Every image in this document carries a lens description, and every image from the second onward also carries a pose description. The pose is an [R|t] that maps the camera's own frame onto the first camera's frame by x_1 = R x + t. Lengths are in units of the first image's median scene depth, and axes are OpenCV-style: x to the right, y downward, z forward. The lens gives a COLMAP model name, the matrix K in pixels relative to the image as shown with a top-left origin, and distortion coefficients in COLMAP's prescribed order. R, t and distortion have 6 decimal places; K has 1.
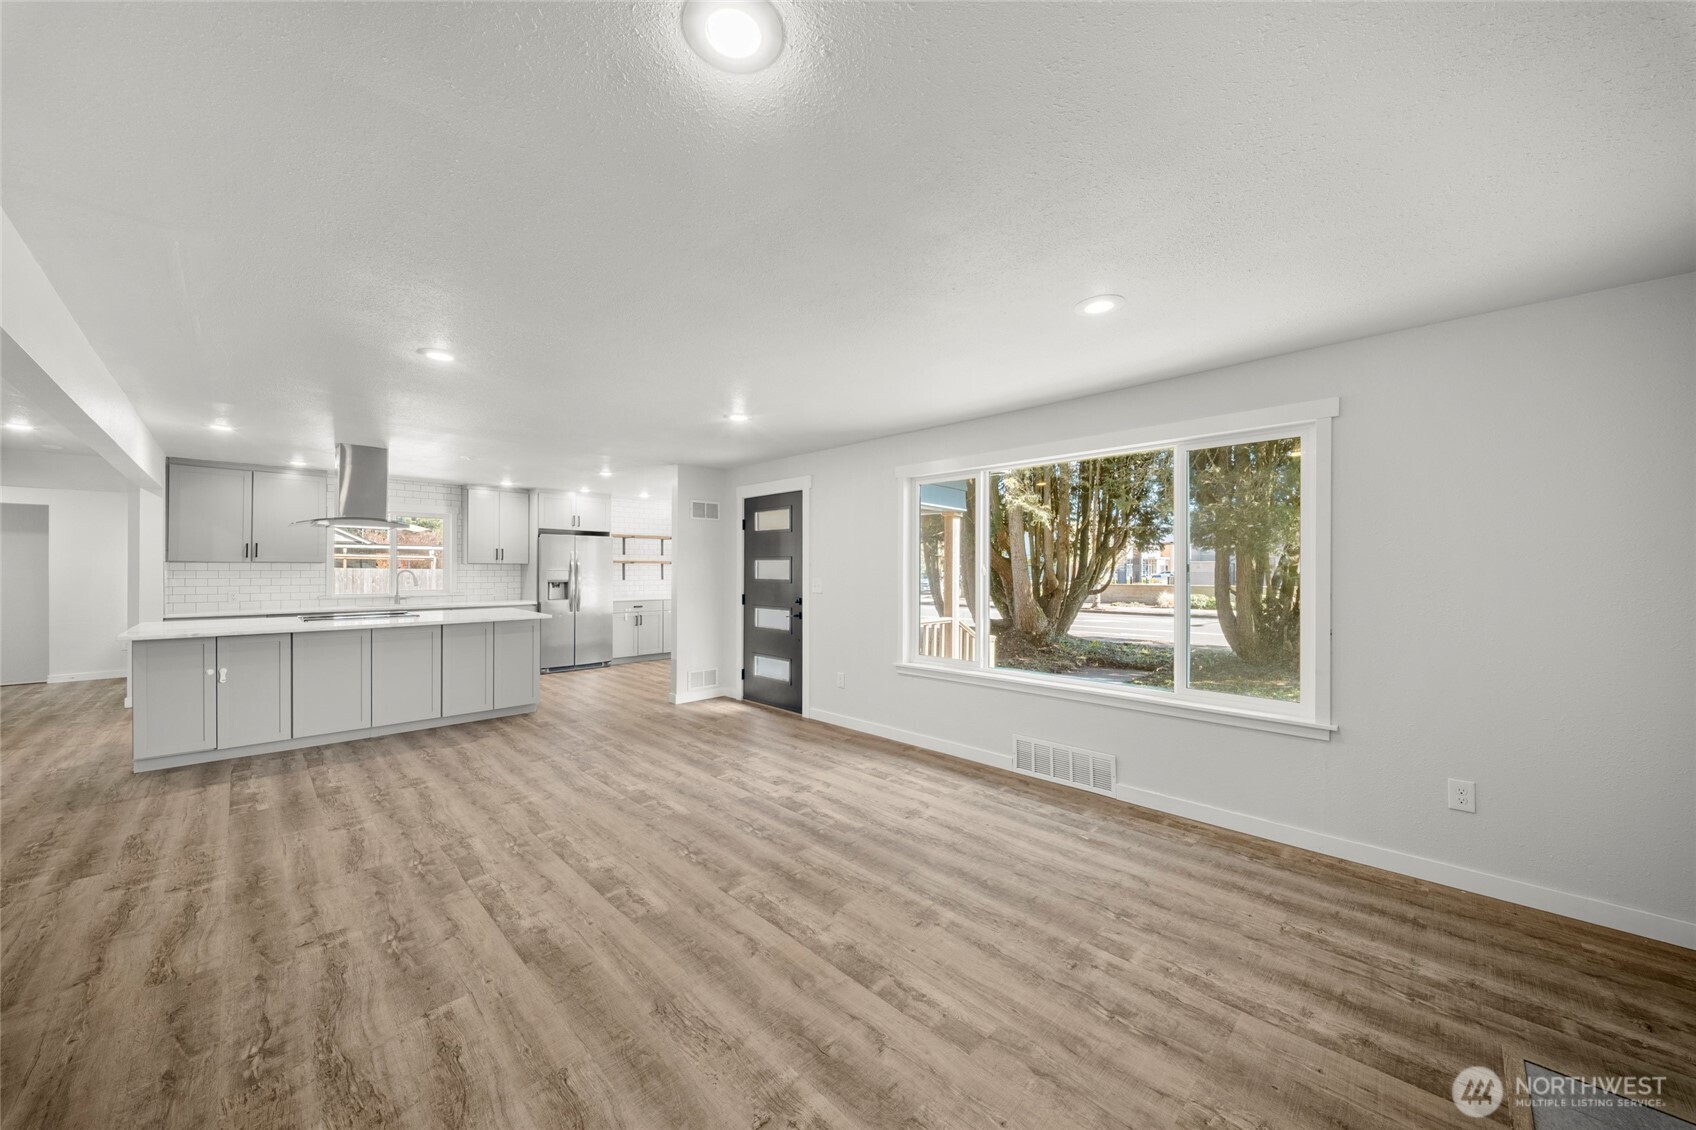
lens RADIAL K [[611.0, 0, 851.8], [0, 611.0, 563.9], [0, 0, 1]] dist [-0.002306, -0.000860]
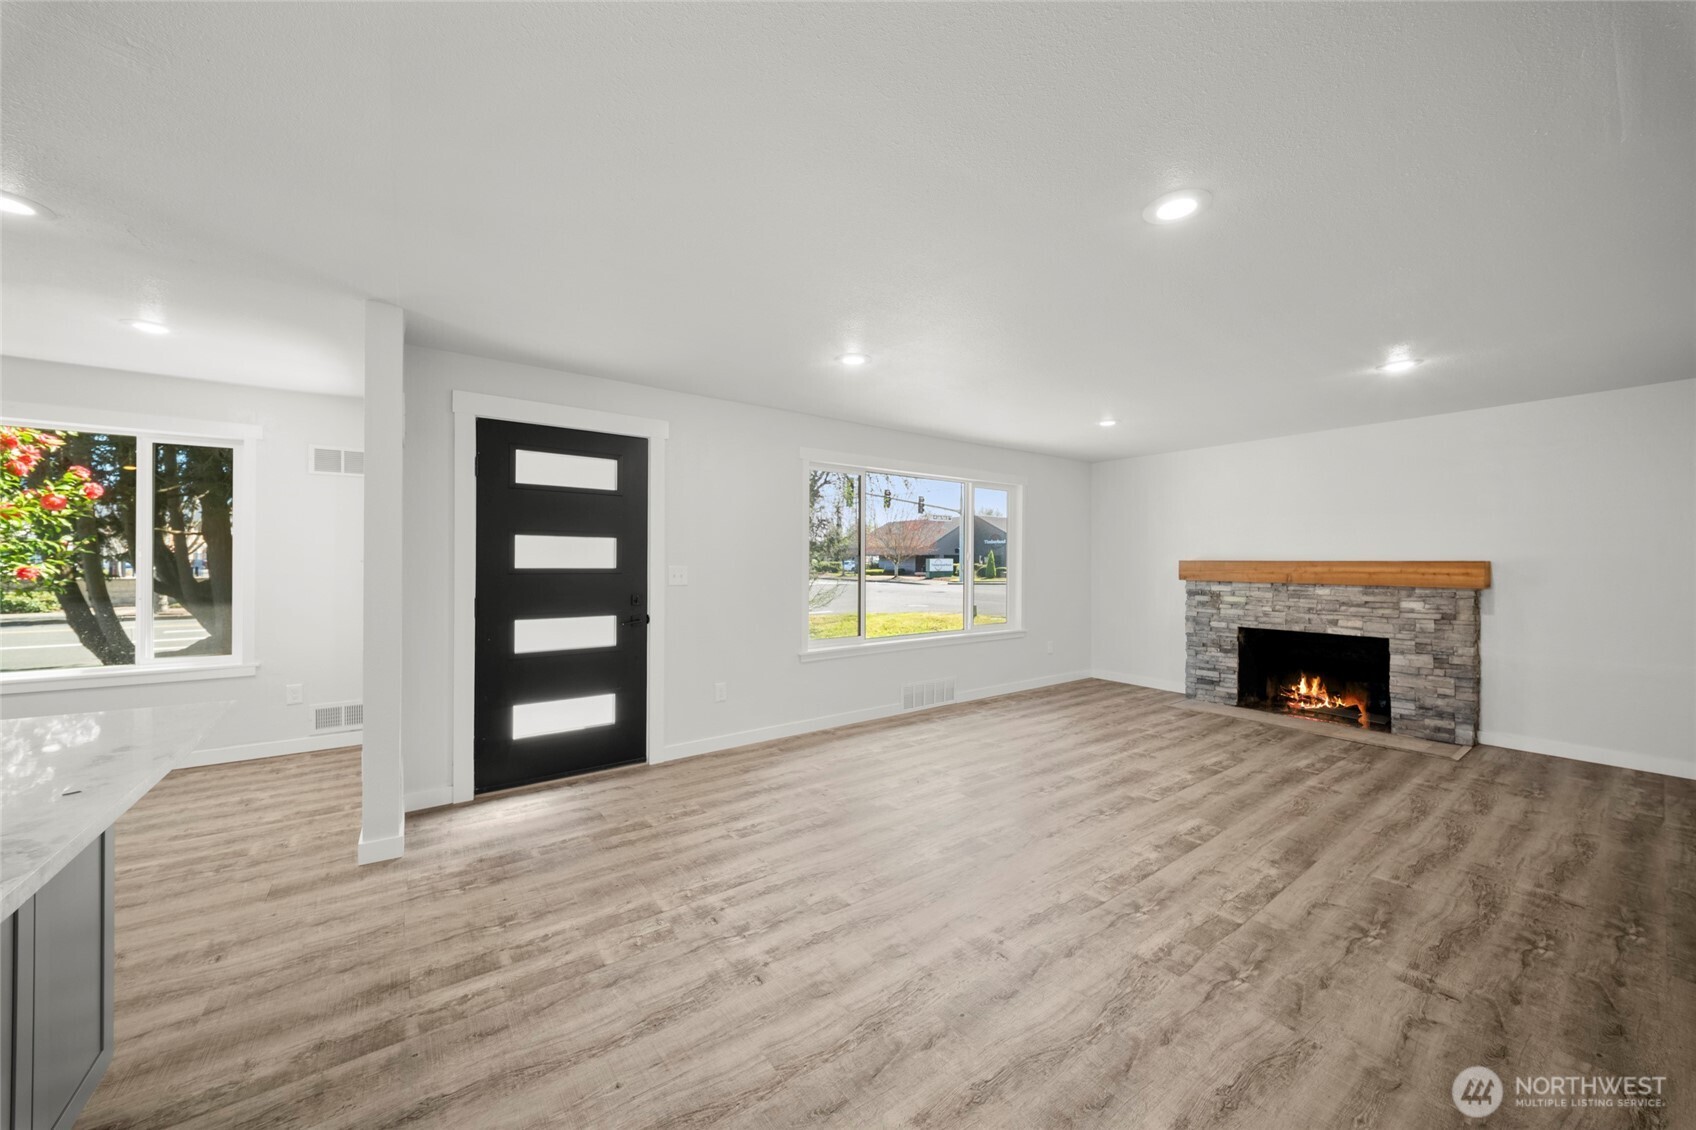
lens RADIAL K [[611.0, 0, 846.7], [0, 611.0, 561.5], [0, 0, 1]] dist [-0.002306, -0.000860]
pose [[0.150233, -0.005133, 0.988637, -1.506117], [-0.011137, 0.999914, 0.006884, 0.024086], [-0.988588, -0.012045, 0.150163, 1.387850]]
